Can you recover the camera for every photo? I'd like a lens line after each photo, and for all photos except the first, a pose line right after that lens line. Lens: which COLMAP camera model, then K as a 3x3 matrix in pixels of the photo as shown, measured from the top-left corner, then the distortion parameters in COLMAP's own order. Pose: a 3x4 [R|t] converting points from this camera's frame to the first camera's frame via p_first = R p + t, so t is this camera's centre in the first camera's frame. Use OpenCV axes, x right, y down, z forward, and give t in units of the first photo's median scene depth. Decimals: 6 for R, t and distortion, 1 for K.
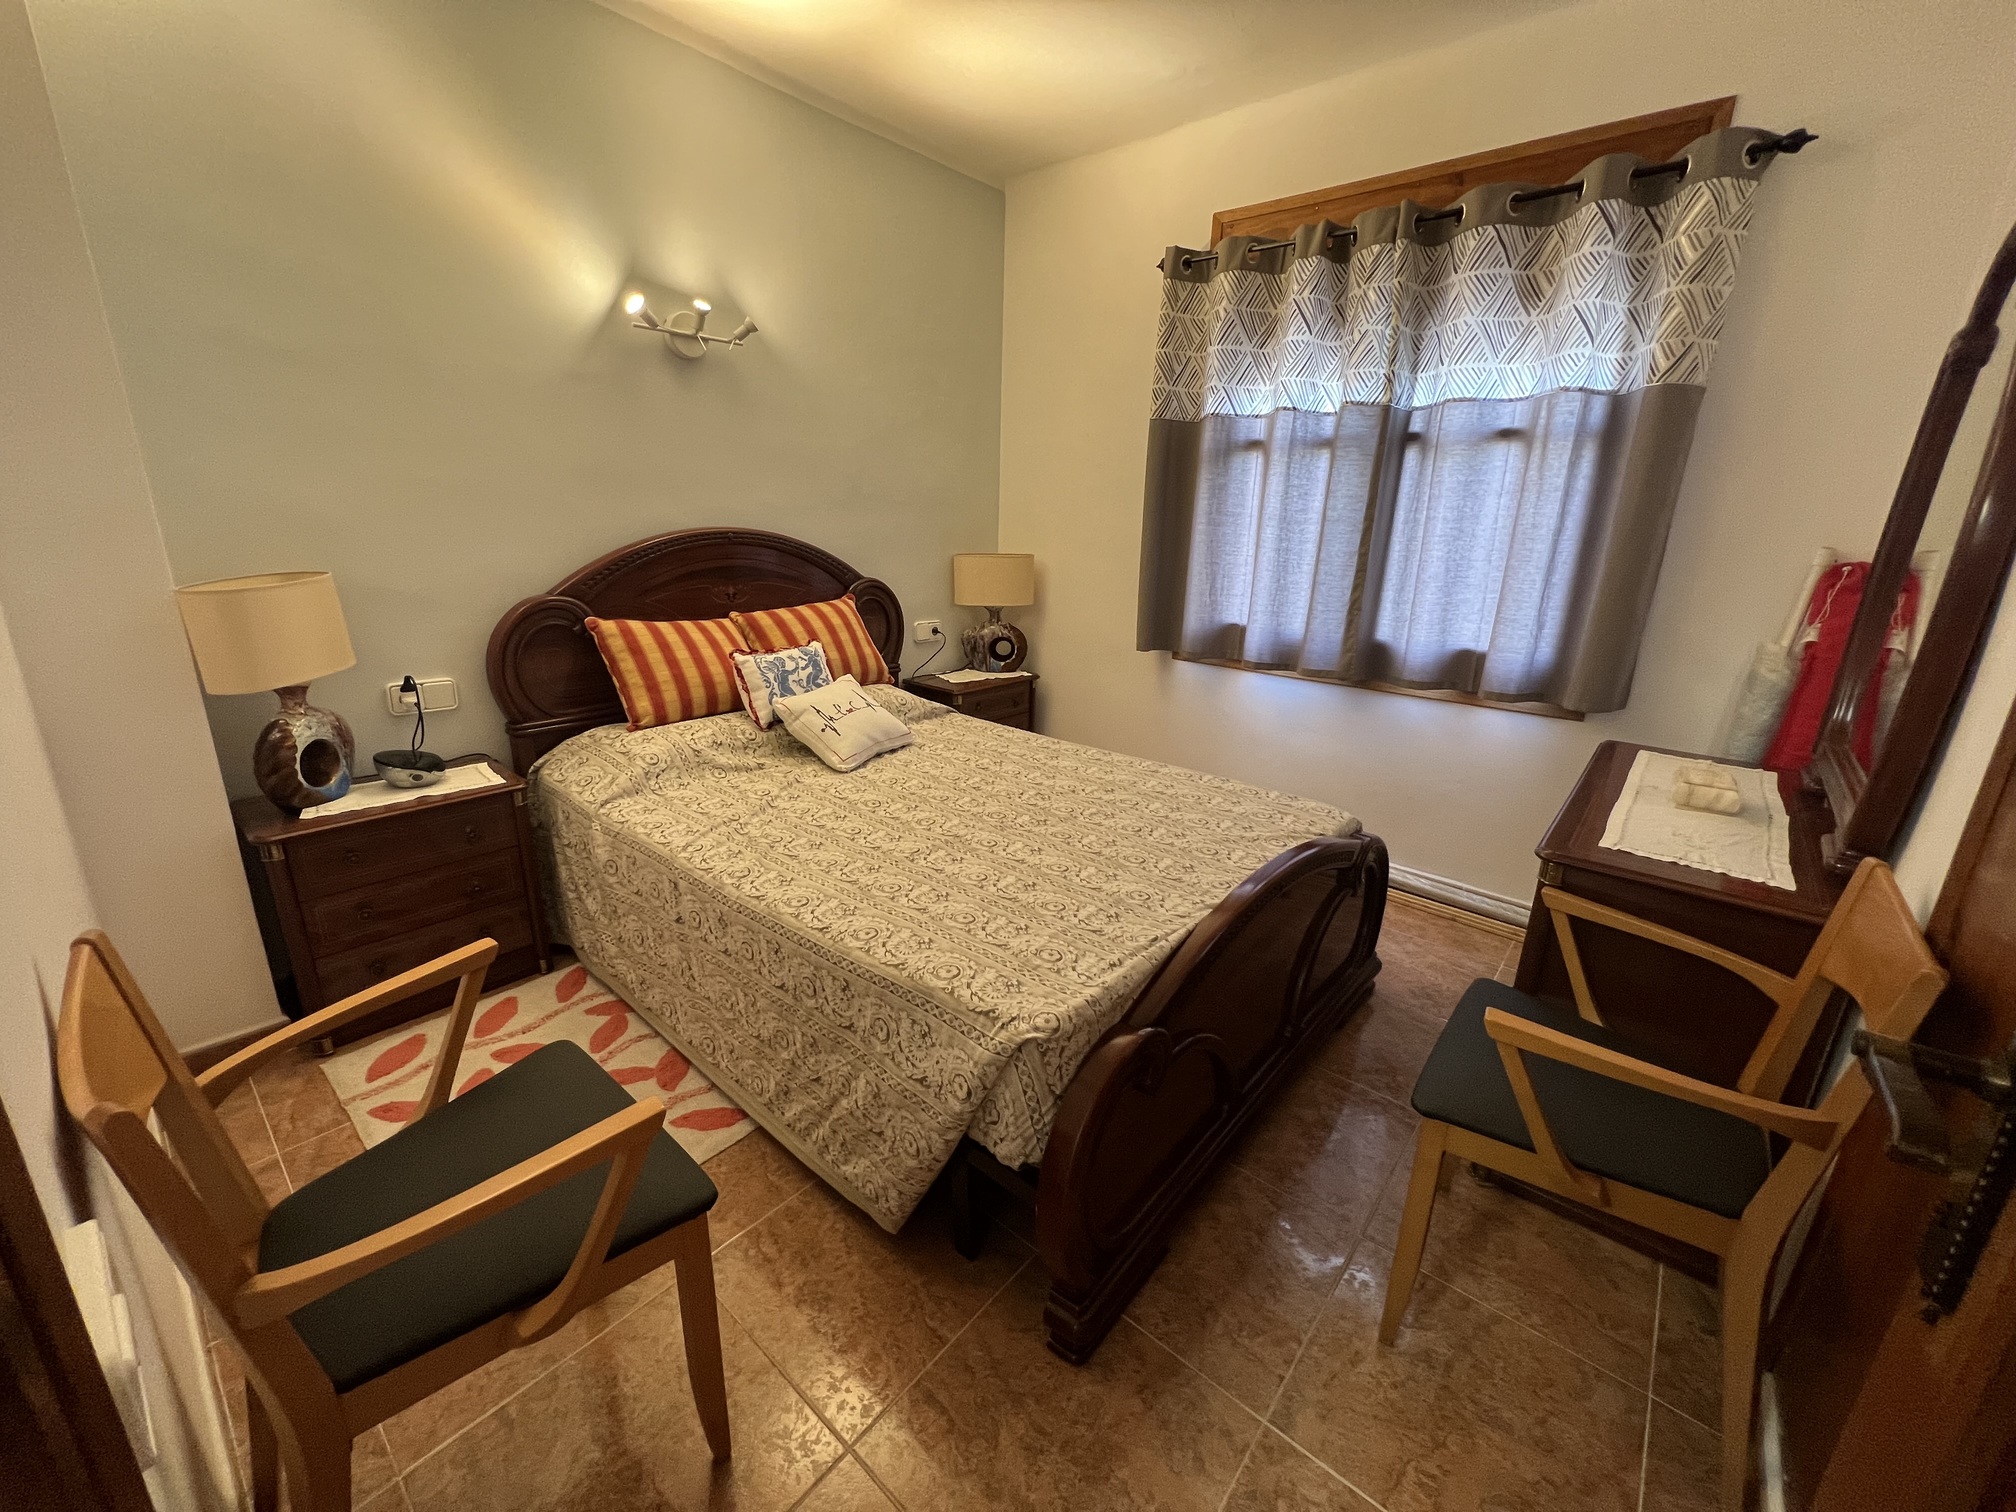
lens RADIAL K [[805.3, 0, 1007.1], [0, 805.3, 755.4], [0, 0, 1]] dist [-0.002879, -0.000141]
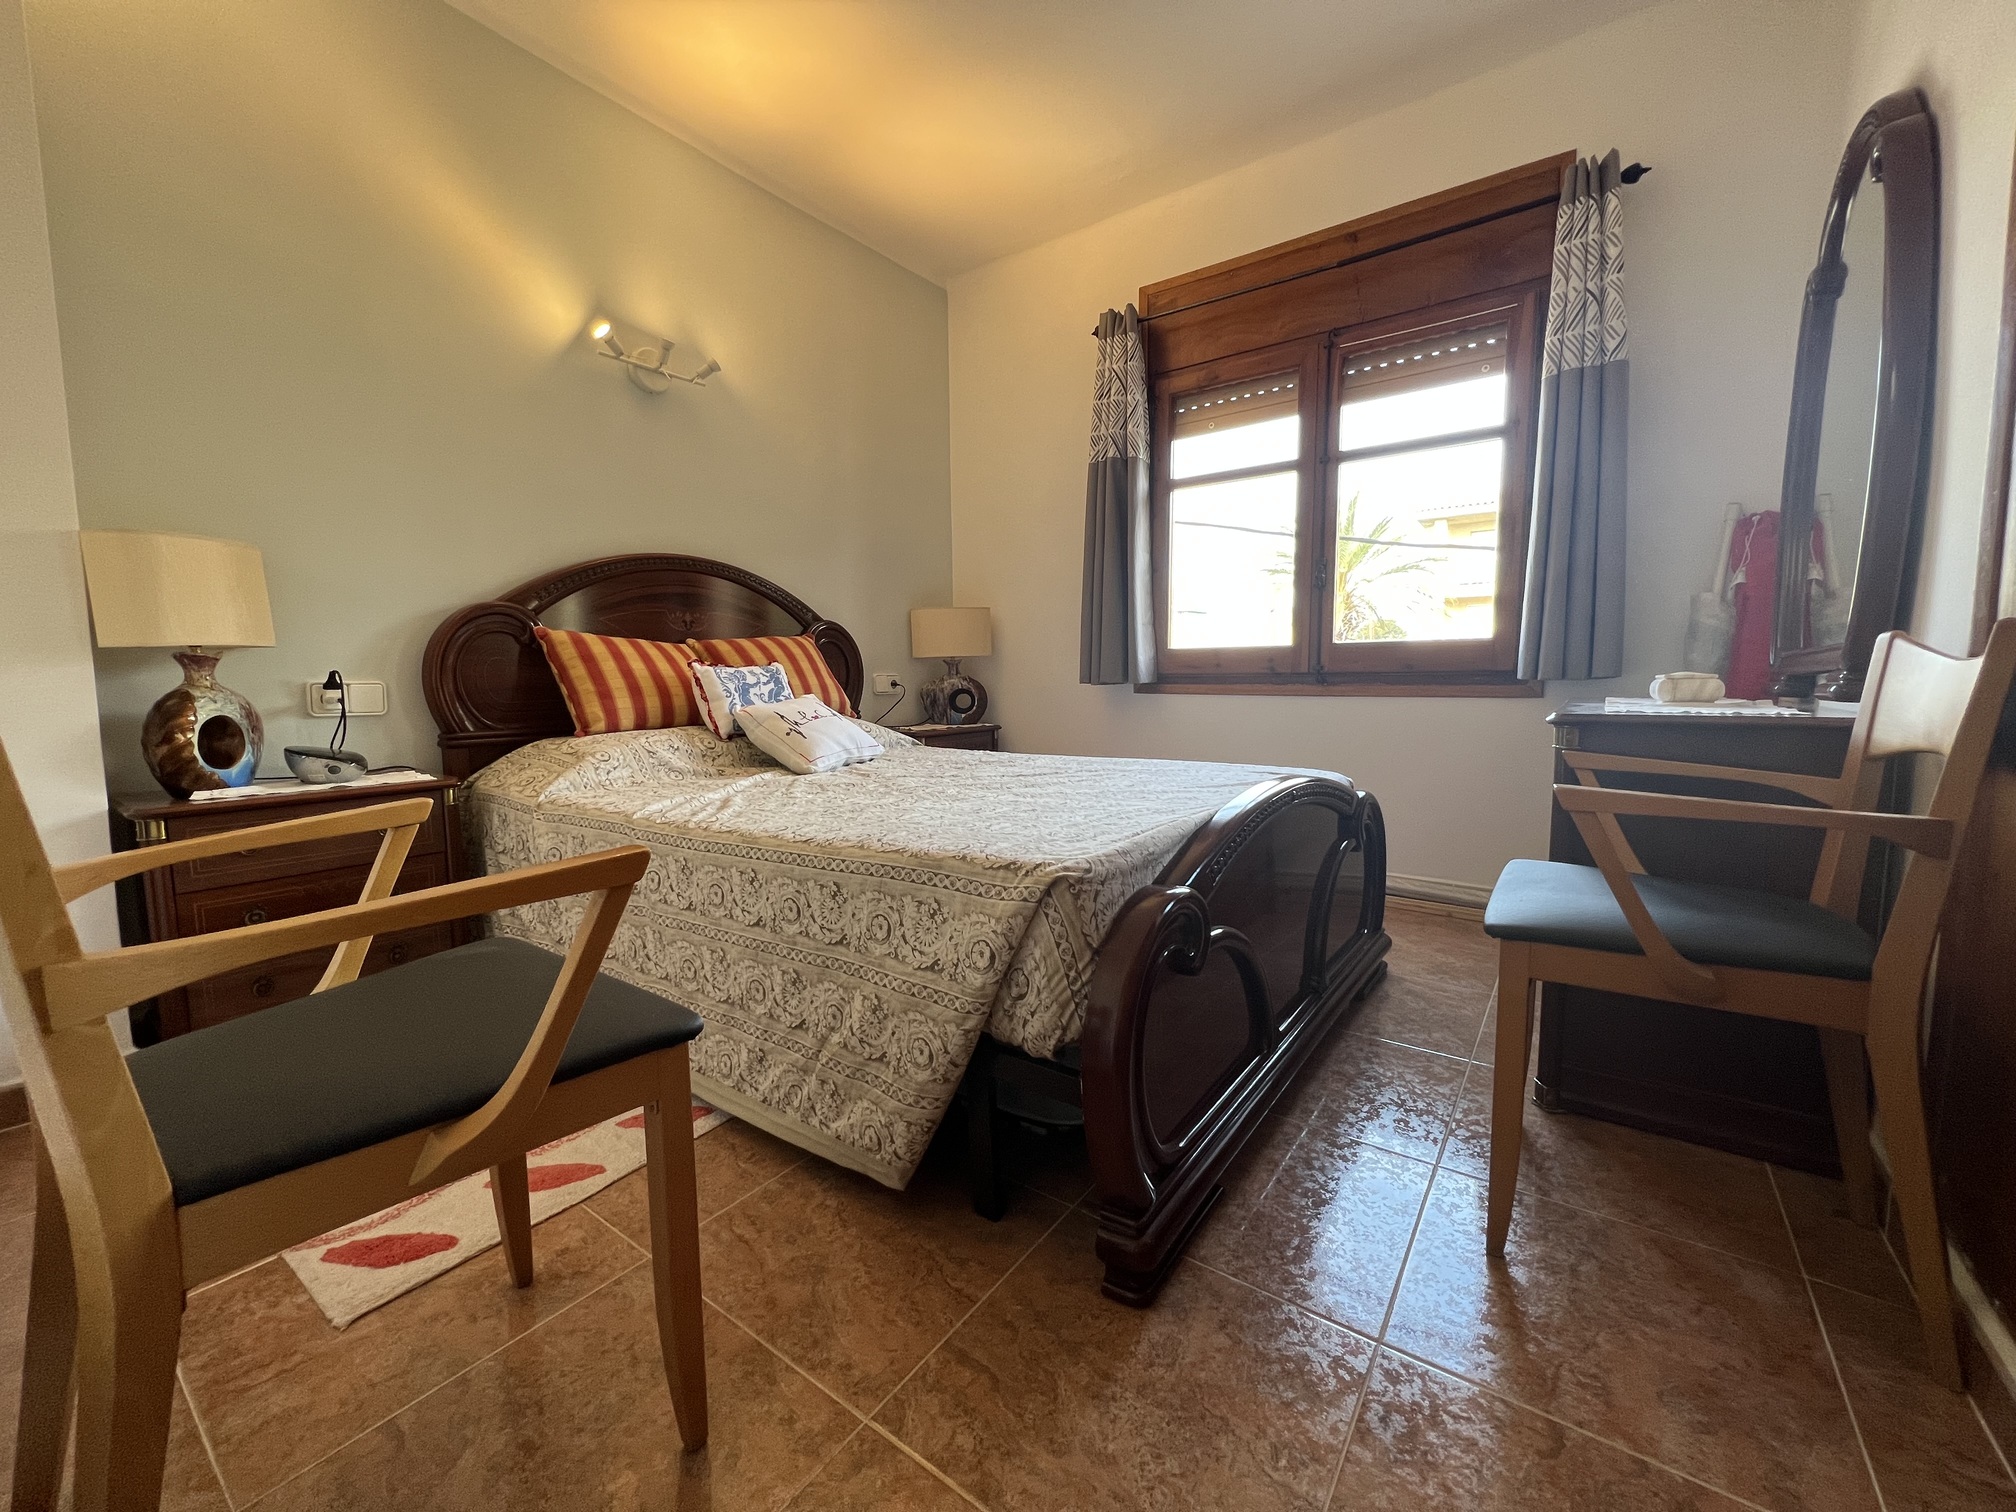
lens RADIAL K [[805.3, 0, 1007.6], [0, 805.3, 755.9], [0, 0, 1]] dist [-0.002879, -0.000141]
pose [[0.996177, -0.043992, 0.075478, -0.056169], [0.057530, 0.980523, -0.187792, 0.241805], [-0.065746, 0.191416, 0.979305, 0.074938]]
